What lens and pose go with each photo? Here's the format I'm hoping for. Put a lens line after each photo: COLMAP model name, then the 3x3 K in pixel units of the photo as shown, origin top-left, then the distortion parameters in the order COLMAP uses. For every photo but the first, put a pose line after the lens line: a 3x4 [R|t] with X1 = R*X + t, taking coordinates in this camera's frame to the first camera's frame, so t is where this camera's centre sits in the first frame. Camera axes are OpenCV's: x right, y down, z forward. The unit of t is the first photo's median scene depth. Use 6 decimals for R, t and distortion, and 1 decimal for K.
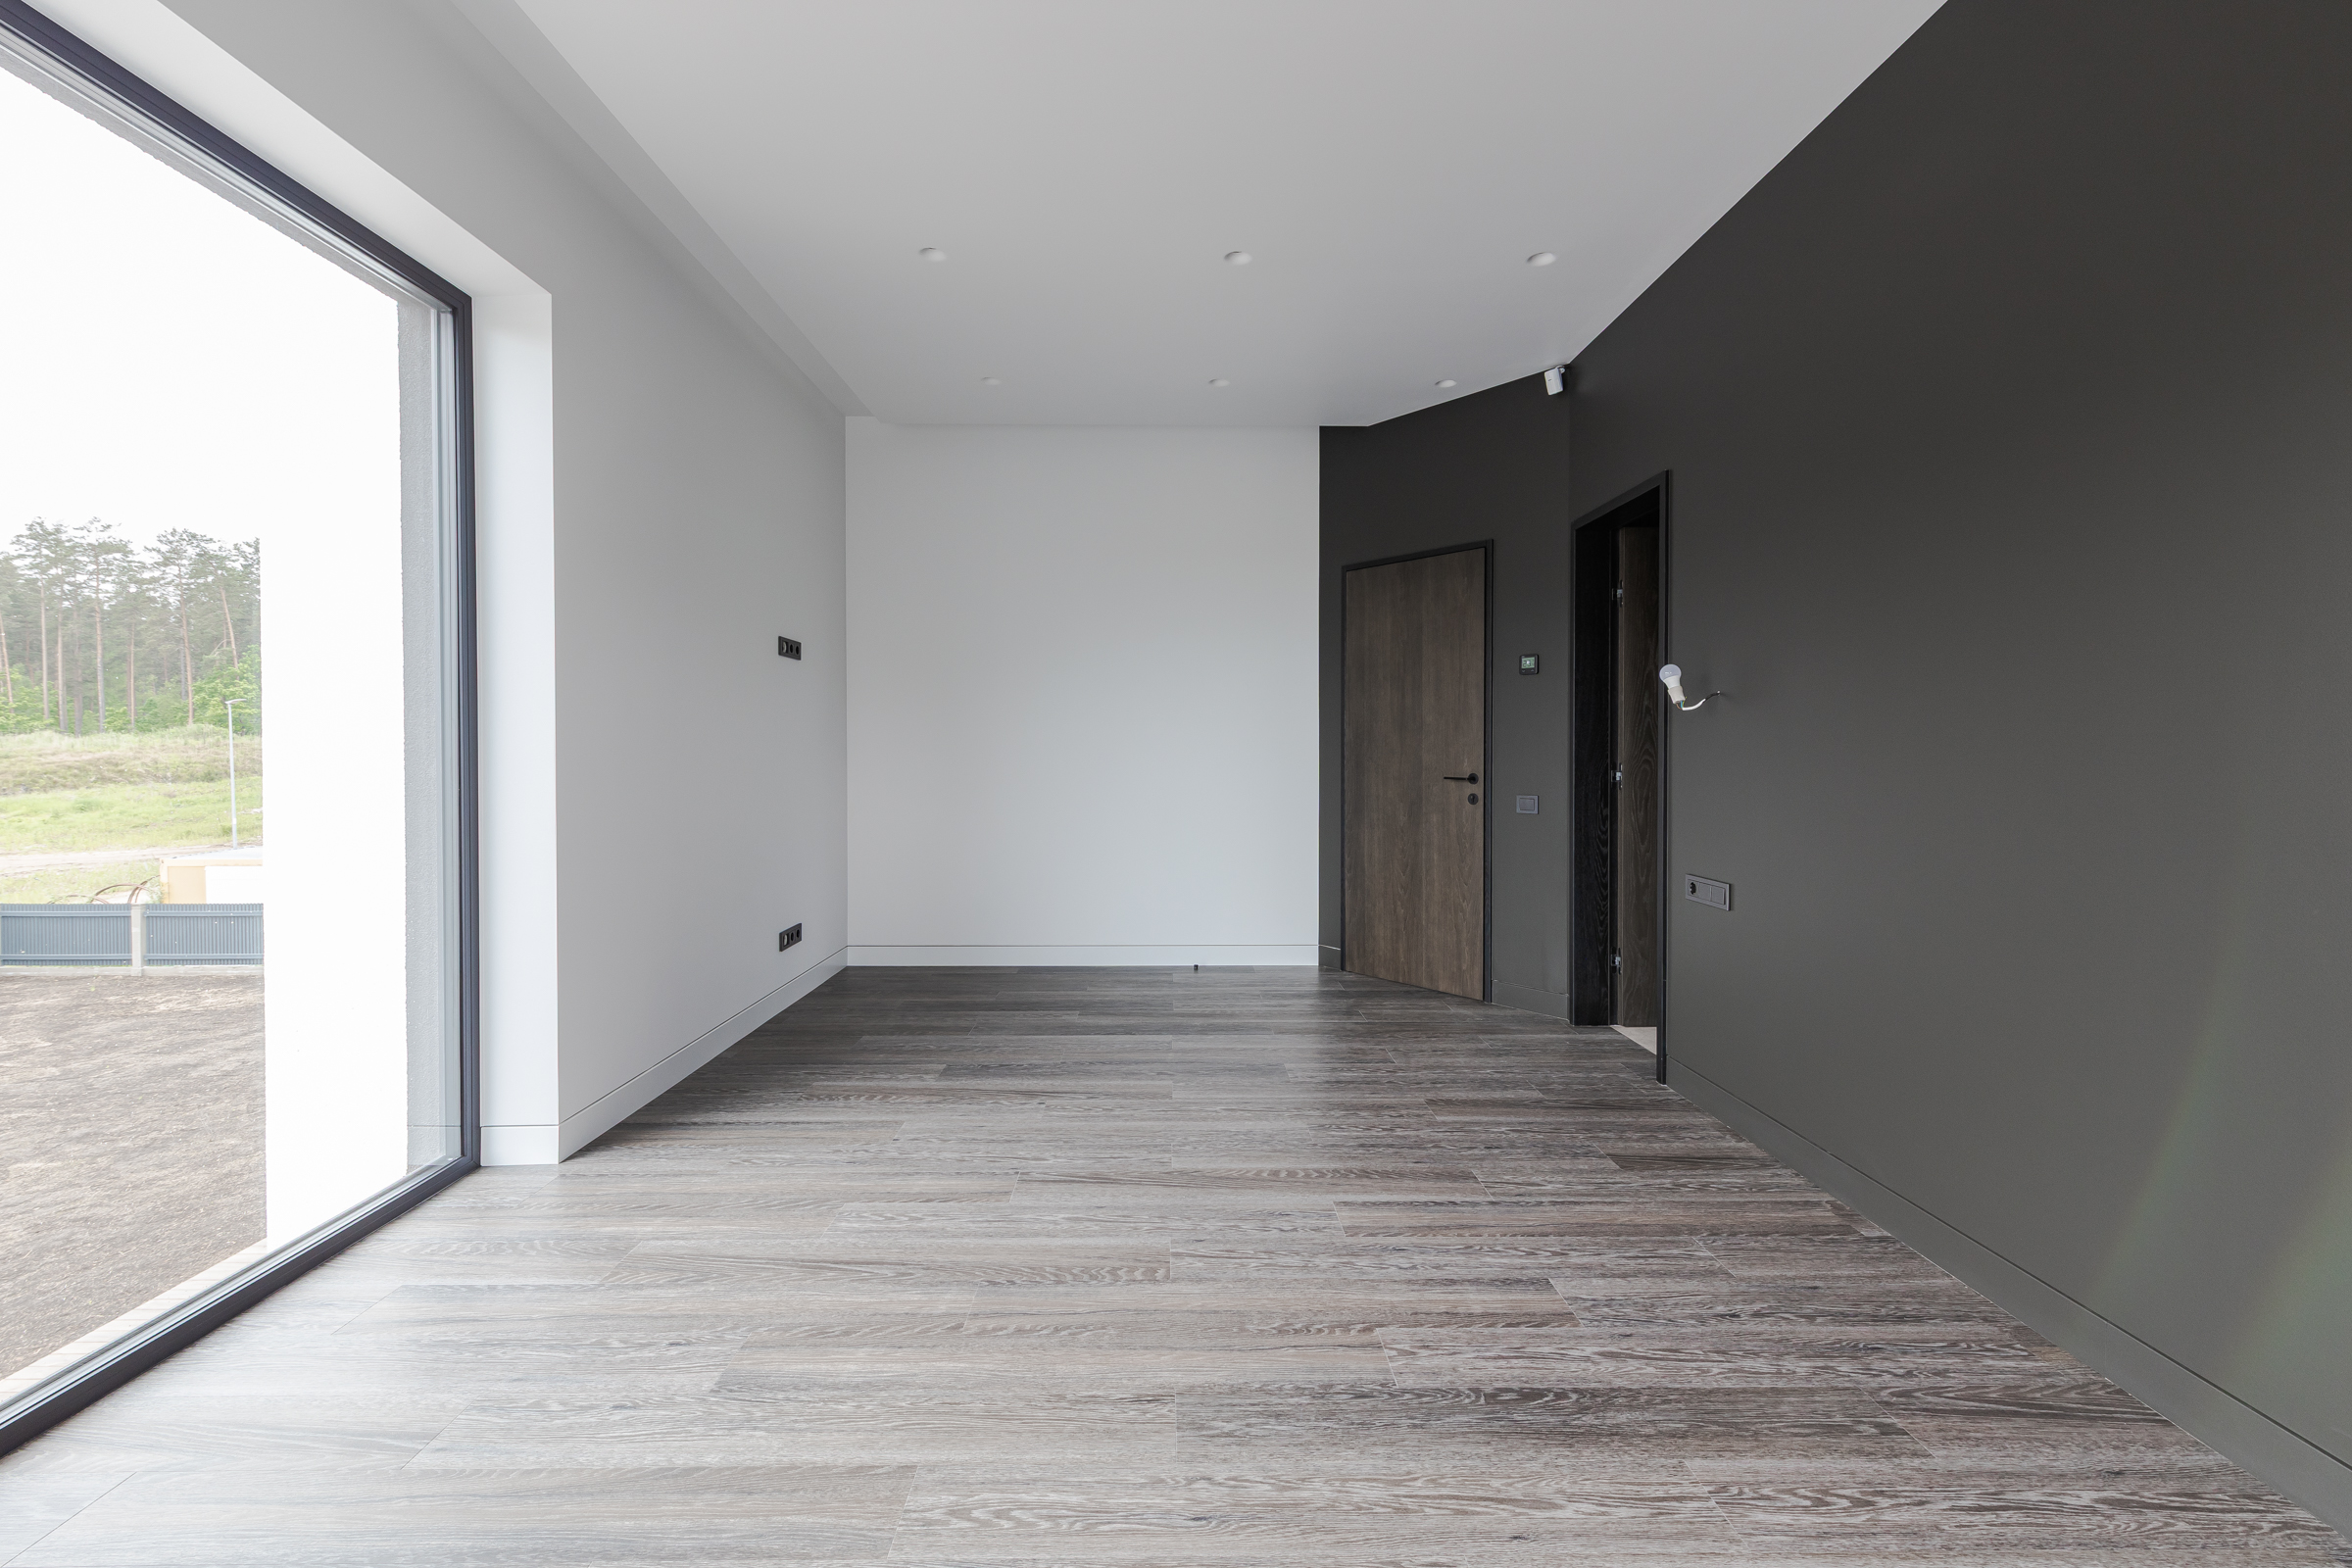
lens RADIAL K [[993.1, 0, 1170.5], [0, 993.1, 749.4], [0, 0, 1]] dist [0.001751, -0.000295]
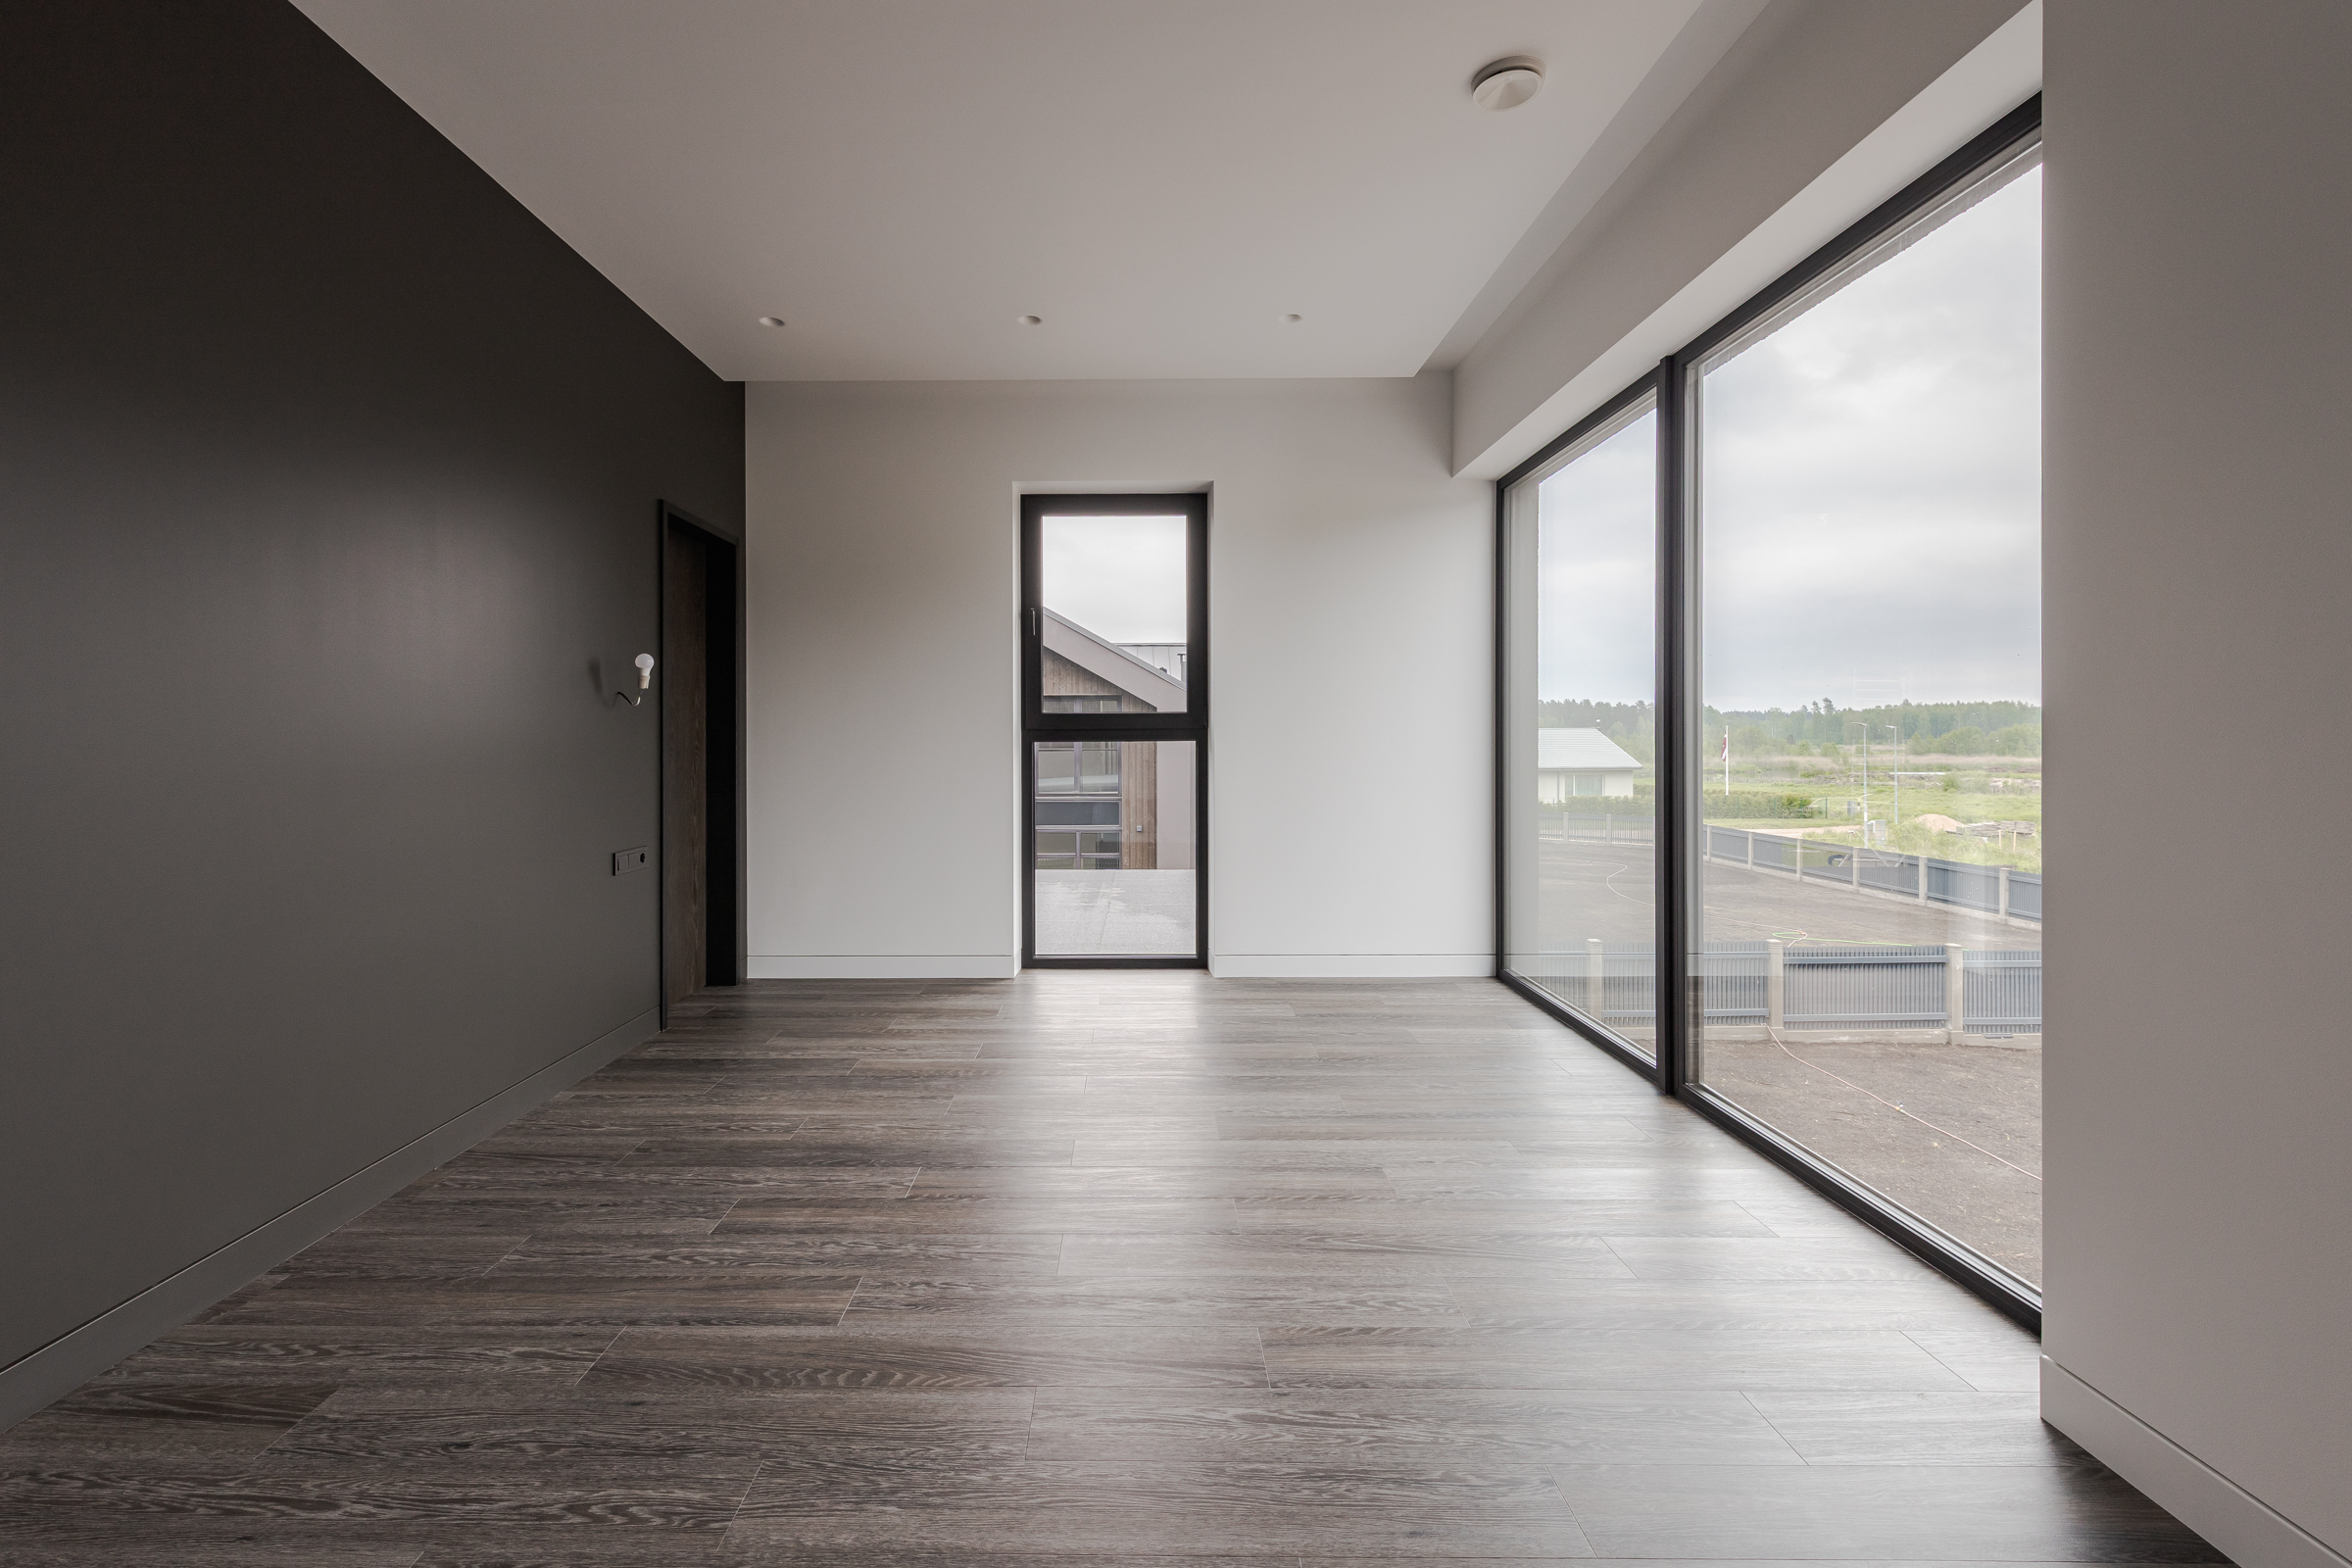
lens RADIAL K [[993.1, 0, 1170.5], [0, 993.1, 749.4], [0, 0, 1]] dist [0.001751, -0.000295]
pose [[-0.999536, 0.008763, -0.029185, -0.083967], [0.008492, 0.999920, 0.009388, 0.007275], [0.029265, 0.009136, -0.999530, 1.997966]]
